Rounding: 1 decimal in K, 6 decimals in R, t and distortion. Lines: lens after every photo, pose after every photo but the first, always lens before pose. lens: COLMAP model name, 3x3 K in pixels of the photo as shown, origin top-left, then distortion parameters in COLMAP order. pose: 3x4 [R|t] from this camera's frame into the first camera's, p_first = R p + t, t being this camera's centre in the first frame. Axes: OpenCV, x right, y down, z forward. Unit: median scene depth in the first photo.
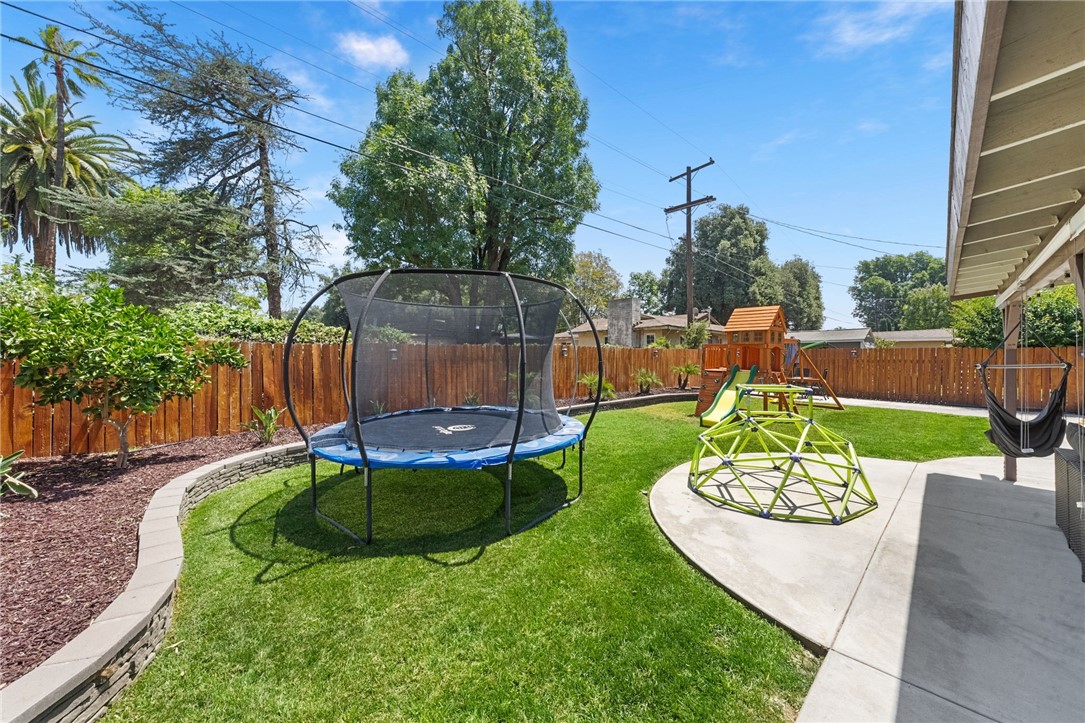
lens RADIAL K [[372.6, 0, 542.5], [0, 372.6, 361.5], [0, 0, 1]] dist [-0.000561, -0.000065]
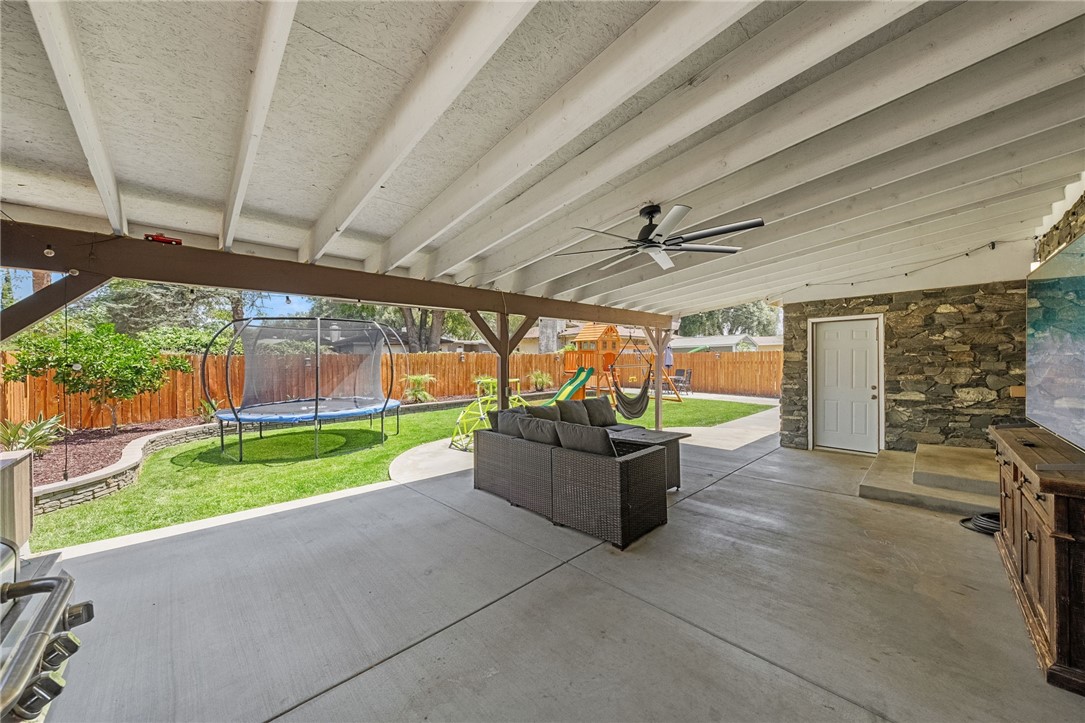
lens RADIAL K [[393.2, 0, 546.4], [0, 393.2, 365.9], [0, 0, 1]] dist [-0.000680, -0.000055]
pose [[0.999895, -0.010864, -0.009601, 0.585408], [0.010870, 0.999941, 0.000606, 0.004643], [0.009594, -0.000711, 0.999954, -0.522482]]
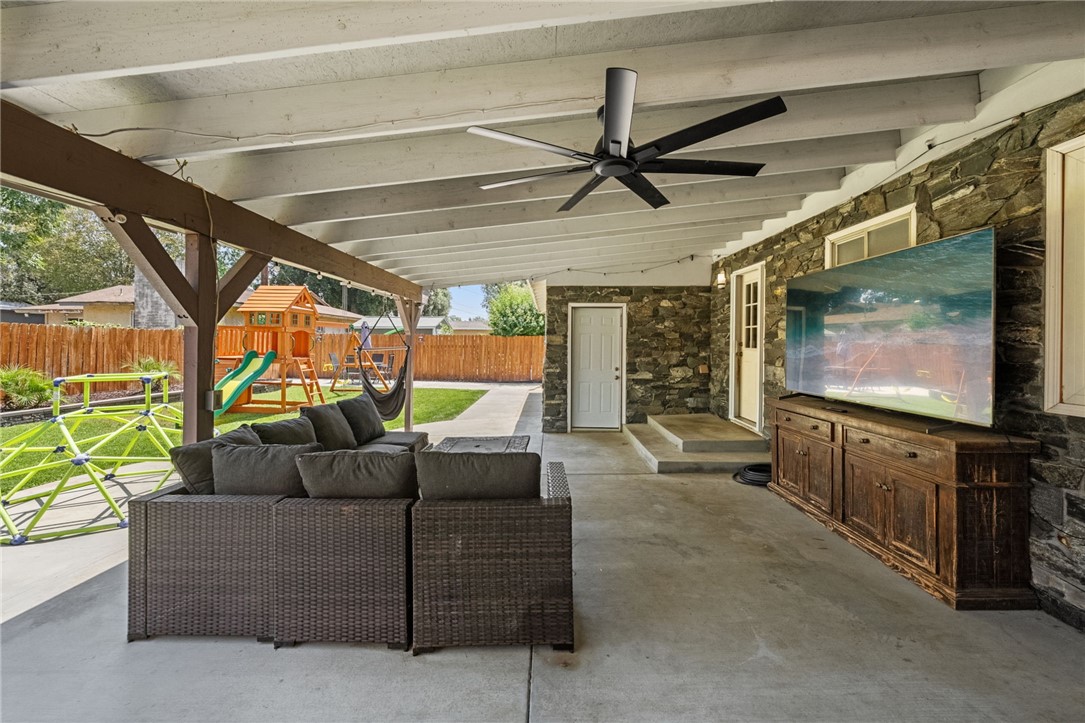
lens RADIAL K [[422.2, 0, 548.0], [0, 422.2, 346.4], [0, 0, 1]] dist [-0.001083, -0.000334]
pose [[0.699458, -0.001428, 0.714673, 0.428436], [0.004506, 0.999987, -0.002412, 0.006712], [-0.714660, 0.004908, 0.699455, -0.236549]]
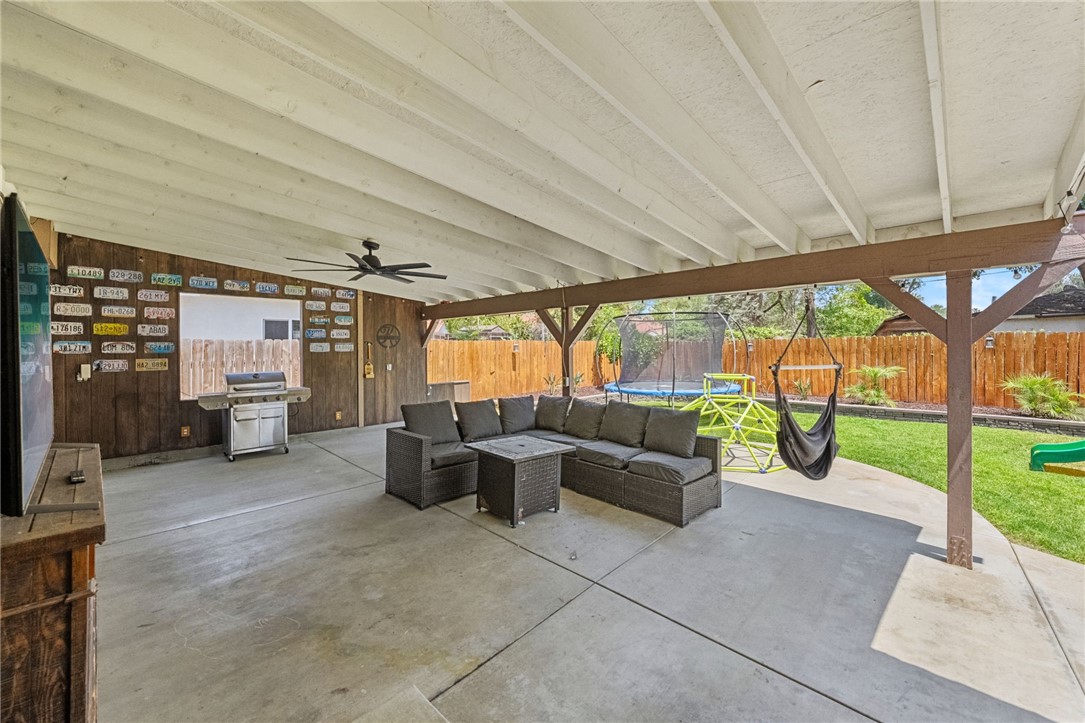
lens RADIAL K [[424.5, 0, 569.0], [0, 424.5, 346.5], [0, 0, 1]] dist [-0.000102, -0.000012]
pose [[0.040546, 0.003561, -0.999171, 1.423647], [-0.010195, 0.999943, 0.003150, -0.021663], [0.999126, 0.010059, 0.040580, 0.259421]]
